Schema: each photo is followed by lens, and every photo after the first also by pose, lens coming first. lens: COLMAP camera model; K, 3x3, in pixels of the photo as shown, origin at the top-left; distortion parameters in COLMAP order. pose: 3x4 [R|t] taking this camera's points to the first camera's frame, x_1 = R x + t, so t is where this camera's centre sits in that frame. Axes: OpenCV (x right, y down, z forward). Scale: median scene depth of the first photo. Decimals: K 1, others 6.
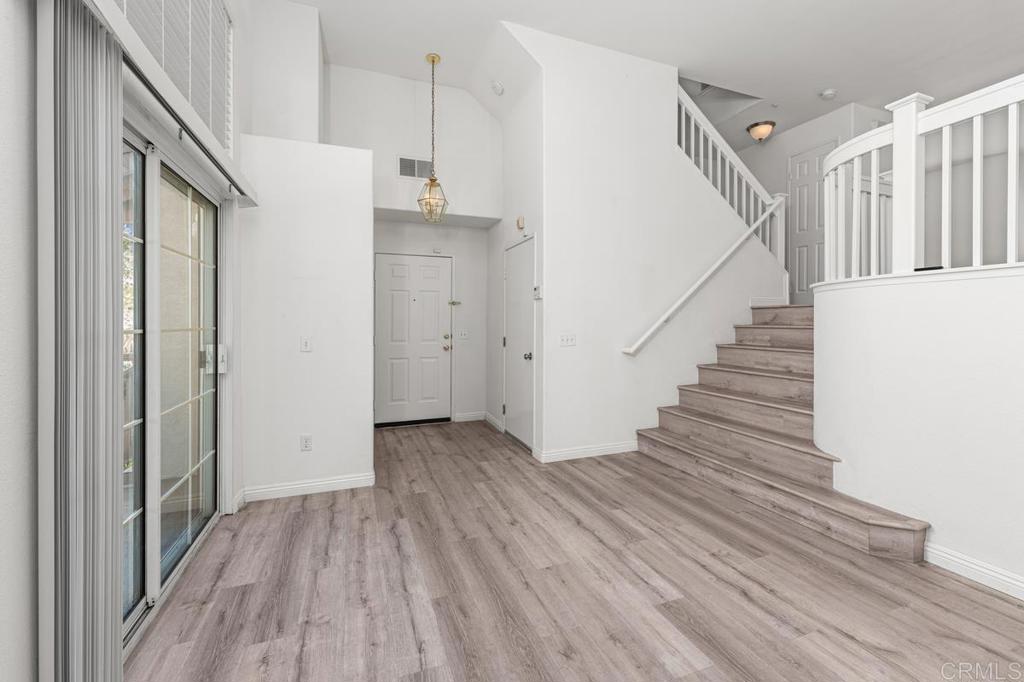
lens RADIAL K [[428.1, 0, 519.1], [0, 428.1, 321.3], [0, 0, 1]] dist [0.000814, -0.000027]
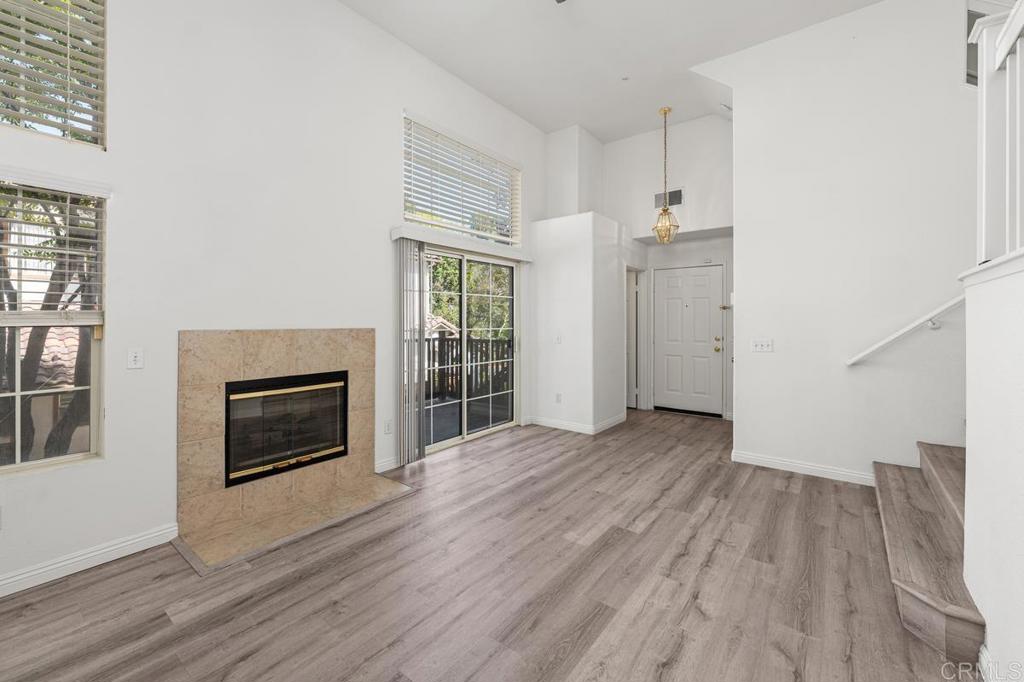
lens RADIAL K [[428.1, 0, 499.1], [0, 428.1, 317.9], [0, 0, 1]] dist [0.000814, -0.000027]
pose [[0.503500, -0.002590, -0.863991, 1.044654], [-0.003130, 0.999983, -0.004822, -0.024355], [0.863989, 0.005132, 0.503484, -0.054304]]
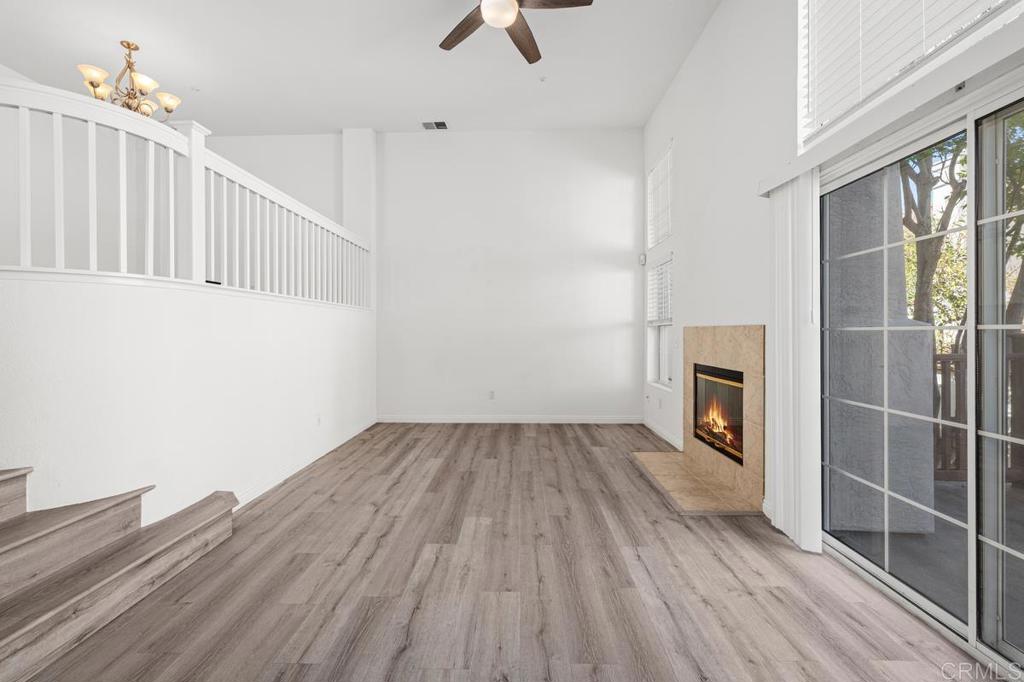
lens RADIAL K [[428.1, 0, 510.2], [0, 428.1, 335.6], [0, 0, 1]] dist [0.000814, -0.000027]
pose [[-0.921799, 0.002102, 0.387662, -0.254019], [0.005711, 0.999950, 0.008158, 0.022391], [-0.387625, 0.009734, -0.921766, 1.603346]]
